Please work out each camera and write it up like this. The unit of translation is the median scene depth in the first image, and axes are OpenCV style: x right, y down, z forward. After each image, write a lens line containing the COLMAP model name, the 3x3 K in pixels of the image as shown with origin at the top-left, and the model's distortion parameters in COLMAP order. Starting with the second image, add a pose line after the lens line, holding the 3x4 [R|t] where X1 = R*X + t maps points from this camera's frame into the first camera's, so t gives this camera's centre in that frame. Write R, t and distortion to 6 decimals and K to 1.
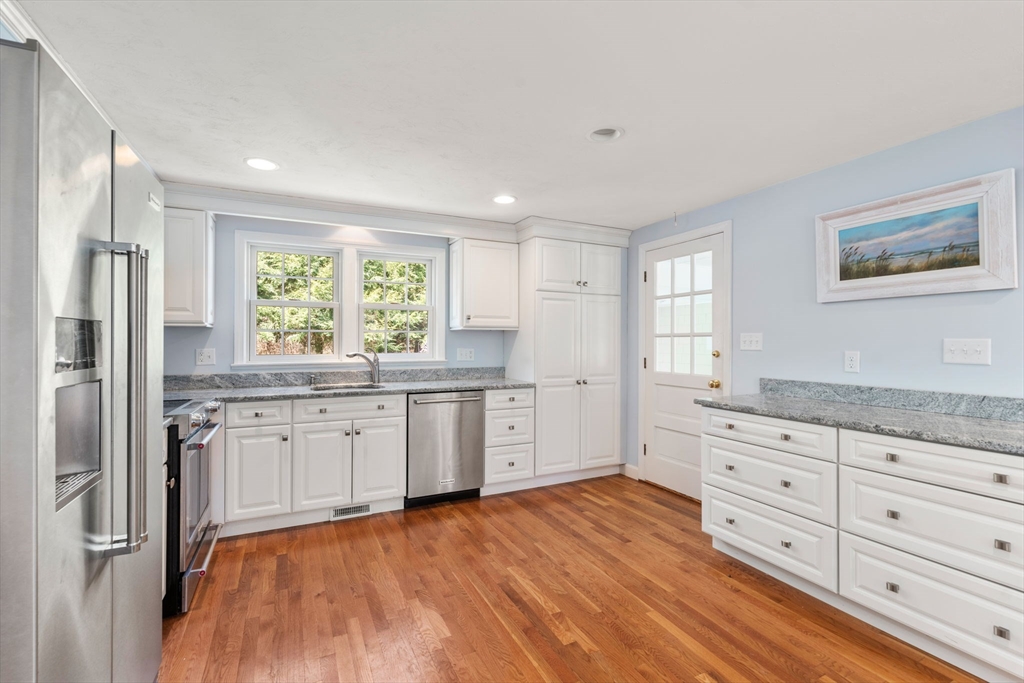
lens RADIAL K [[451.5, 0, 512.0], [0, 451.5, 341.5], [0, 0, 1]] dist [-0.001200, -0.000127]
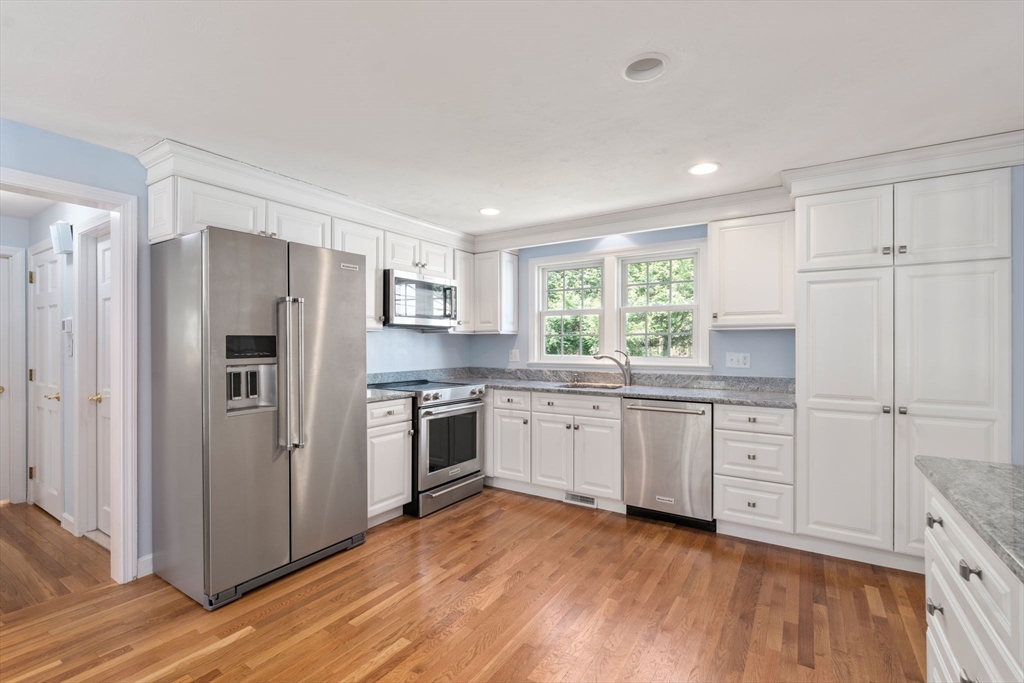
lens RADIAL K [[457.8, 0, 514.8], [0, 457.8, 346.1], [0, 0, 1]] dist [-0.000671, -0.000044]
pose [[0.521118, 0.002353, -0.853481, 0.456812], [0.000905, 0.999994, 0.003309, 0.000126], [0.853484, -0.002497, 0.521113, 0.255892]]
